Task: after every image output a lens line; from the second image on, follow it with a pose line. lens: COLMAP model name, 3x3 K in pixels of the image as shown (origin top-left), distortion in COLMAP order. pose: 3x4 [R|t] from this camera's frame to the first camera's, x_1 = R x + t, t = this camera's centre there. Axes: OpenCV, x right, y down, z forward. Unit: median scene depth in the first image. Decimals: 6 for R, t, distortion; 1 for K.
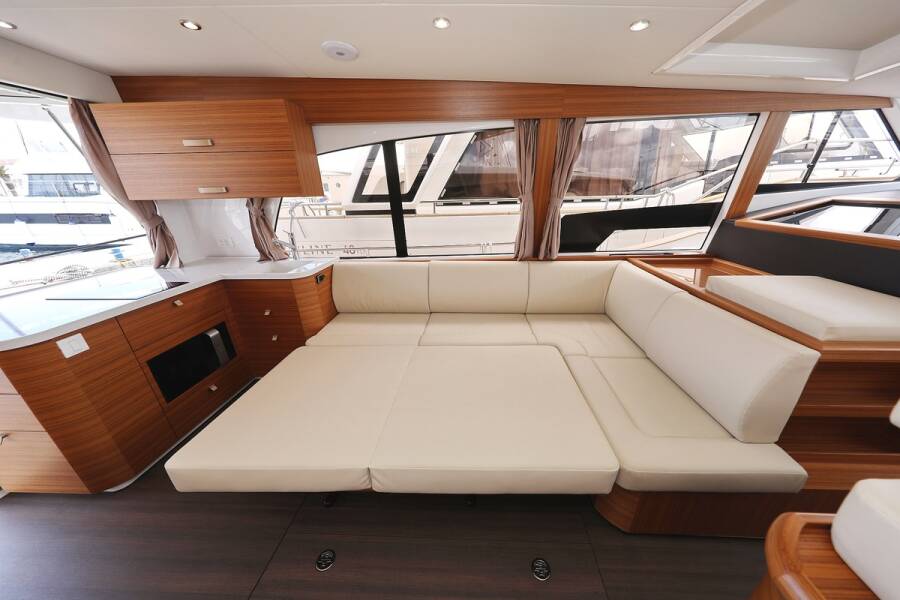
lens RADIAL K [[290.3, 0, 465.3], [0, 290.3, 308.5], [0, 0, 1]] dist [0.000590, 0.000206]
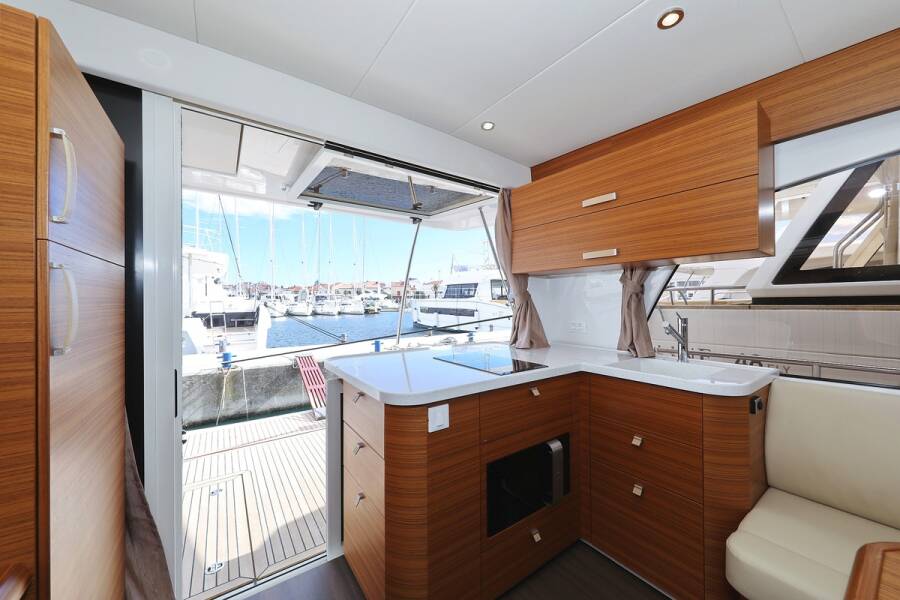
lens RADIAL K [[331.7, 0, 451.0], [0, 331.7, 300.7], [0, 0, 1]] dist [-0.000307, -0.000068]
pose [[0.599793, 0.013380, -0.800043, -0.389127], [-0.304736, 0.928329, -0.212935, 0.009402], [0.739854, 0.371519, 0.560883, 0.255826]]
